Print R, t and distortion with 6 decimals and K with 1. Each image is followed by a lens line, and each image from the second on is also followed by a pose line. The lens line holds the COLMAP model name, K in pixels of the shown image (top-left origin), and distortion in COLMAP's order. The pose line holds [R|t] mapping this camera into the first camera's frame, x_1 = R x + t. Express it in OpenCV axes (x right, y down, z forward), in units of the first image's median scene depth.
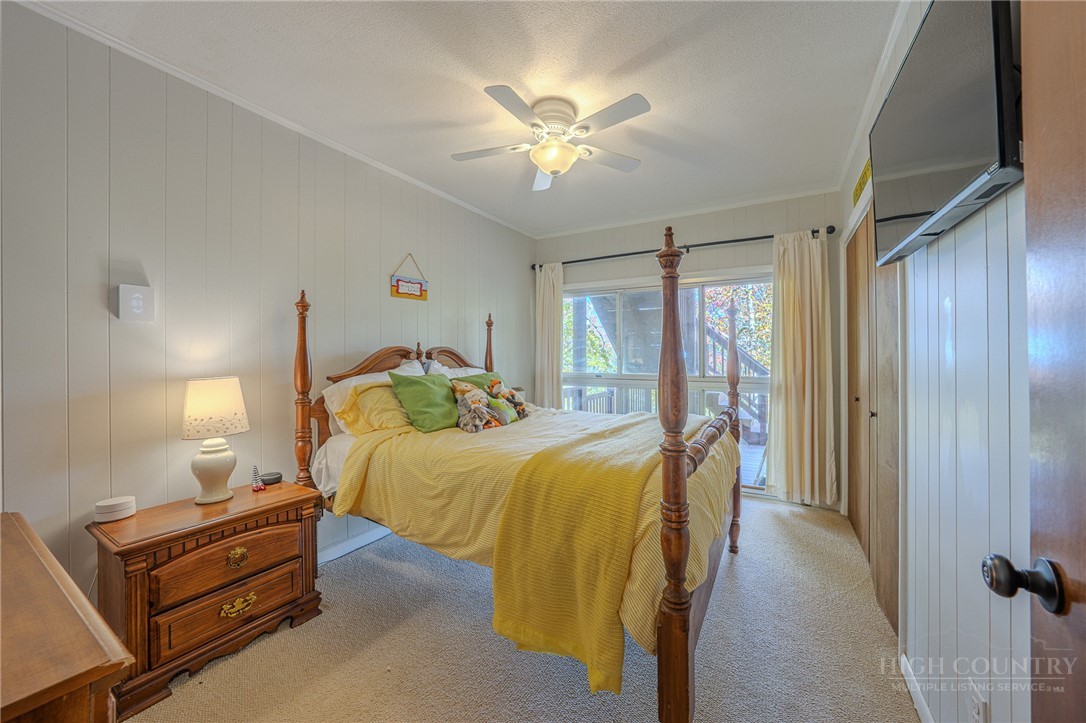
lens RADIAL K [[395.4, 0, 546.6], [0, 395.4, 355.3], [0, 0, 1]] dist [-0.003903, 0.000080]
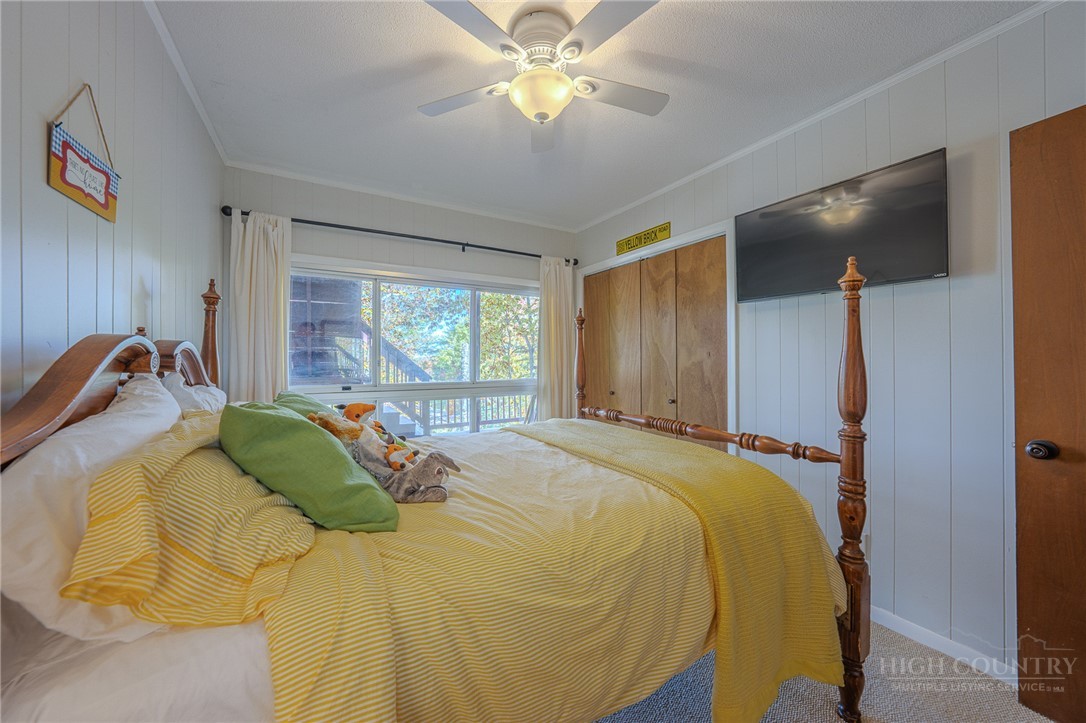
lens RADIAL K [[395.4, 0, 547.1], [0, 395.4, 359.6], [0, 0, 1]] dist [-0.003903, 0.000080]
pose [[0.506208, 0.001282, 0.862410, -0.402327], [0.003586, 0.999987, -0.003591, 0.001842], [-0.862404, 0.004910, 0.506197, 0.404152]]
